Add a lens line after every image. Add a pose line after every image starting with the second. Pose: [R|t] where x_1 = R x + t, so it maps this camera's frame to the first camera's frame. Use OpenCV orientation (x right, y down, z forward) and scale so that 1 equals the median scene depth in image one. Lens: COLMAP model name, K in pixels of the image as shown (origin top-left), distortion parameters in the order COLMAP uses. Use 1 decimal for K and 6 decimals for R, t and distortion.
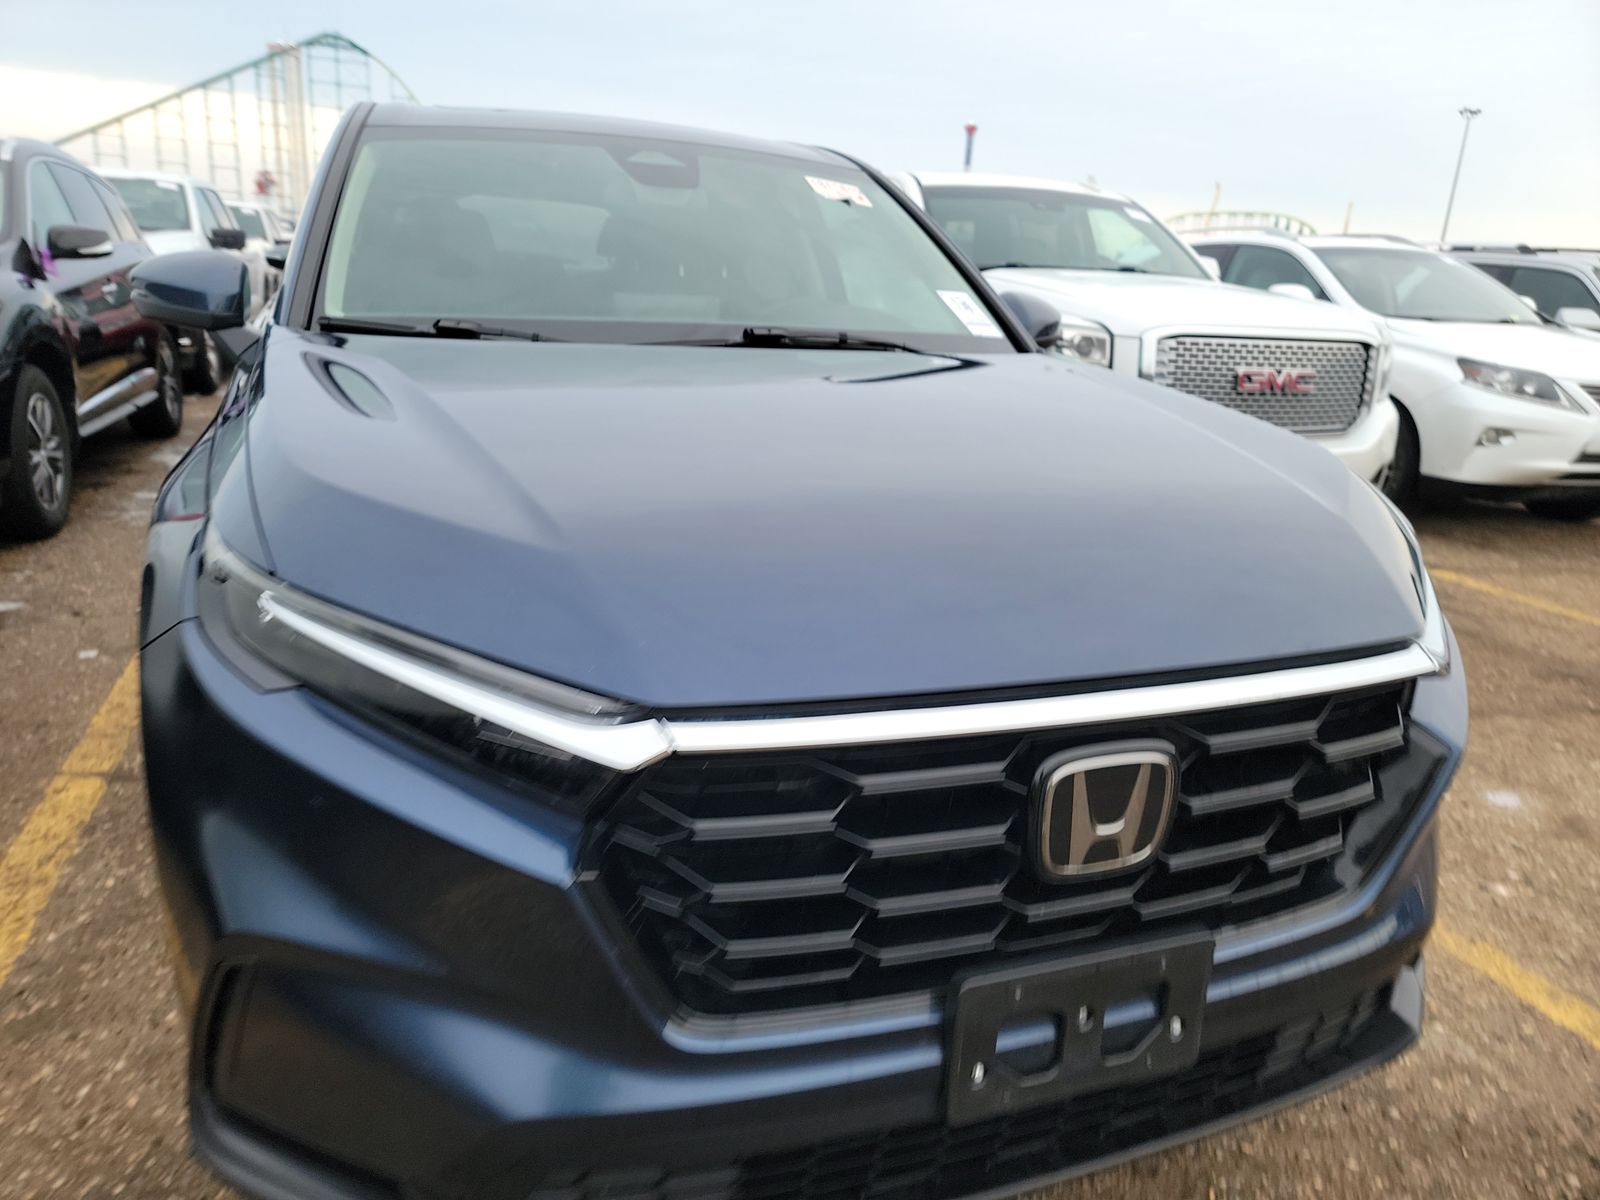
lens RADIAL K [[1125.1, 0, 826.8], [0, 1125.1, 567.3], [0, 0, 1]] dist [0.041243, -0.020921]
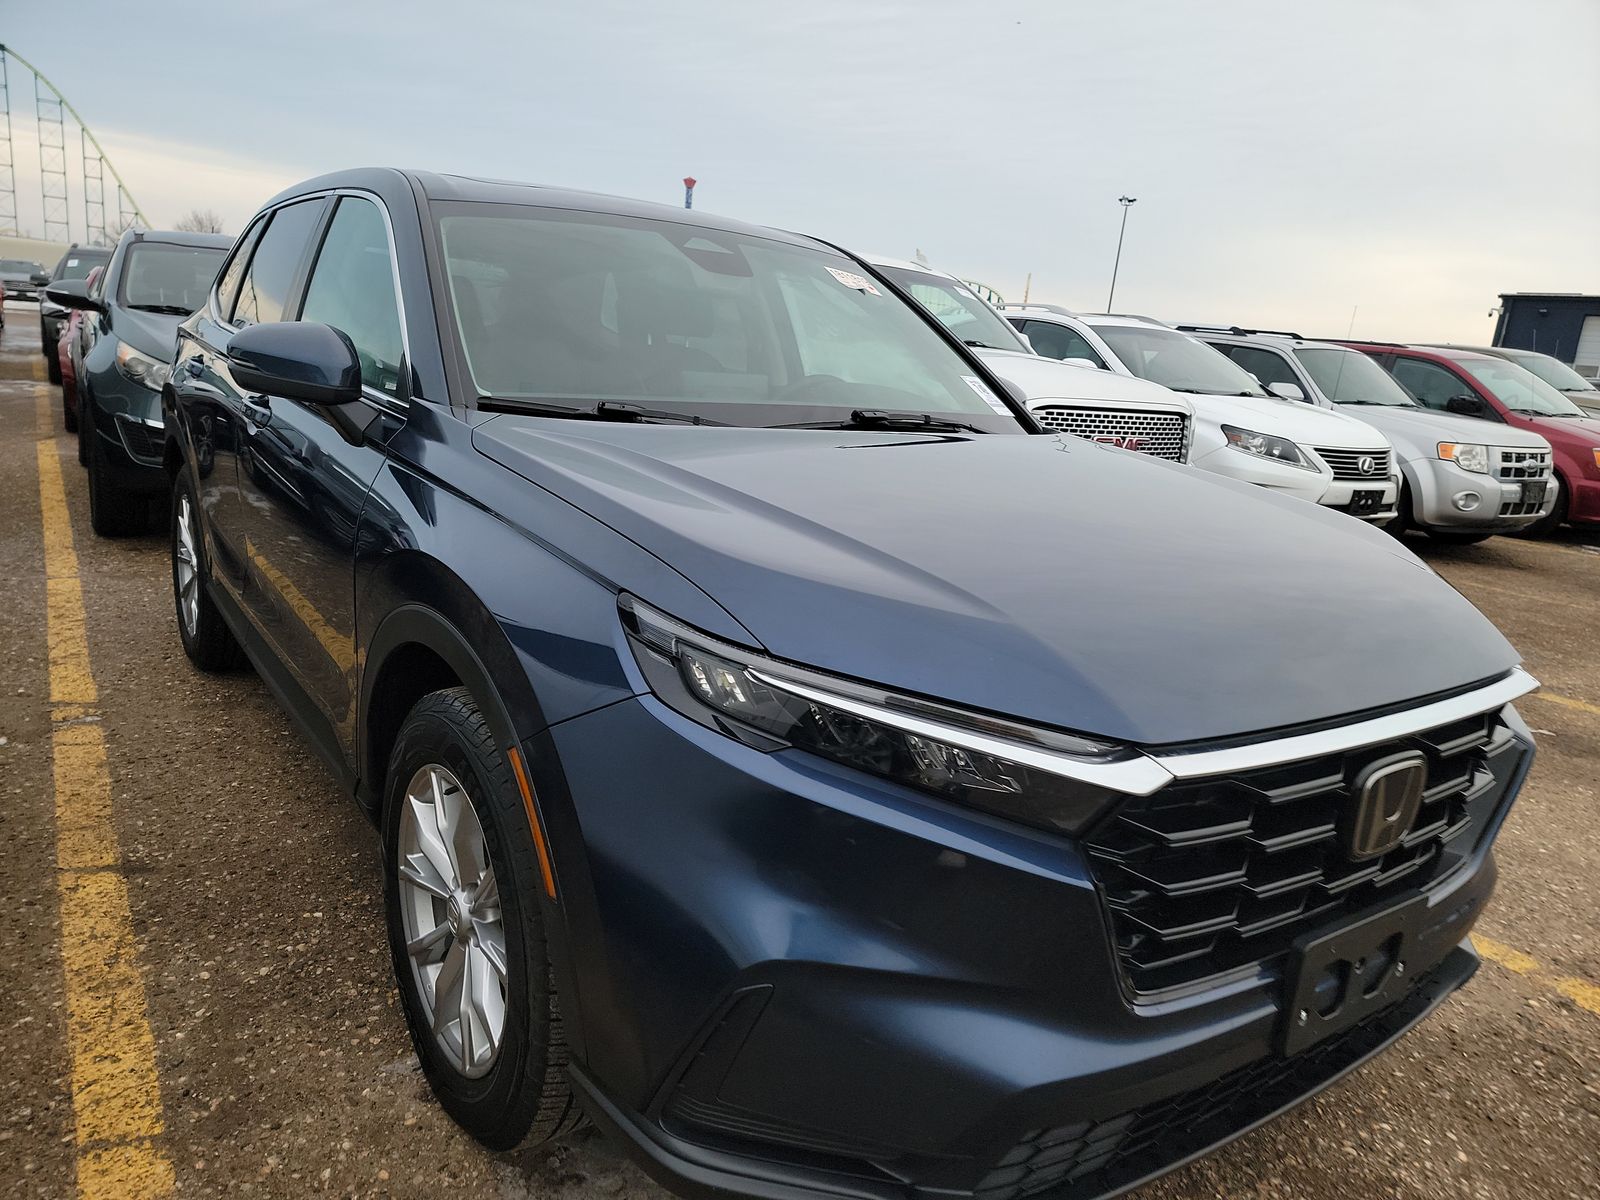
lens RADIAL K [[1125.1, 0, 801.1], [0, 1125.1, 598.7], [0, 0, 1]] dist [0.041243, -0.020921]
pose [[0.965728, -0.027218, 0.258124, -0.407773], [0.029434, 0.999556, -0.004726, -0.022076], [-0.257881, 0.012162, 0.966100, -0.061535]]
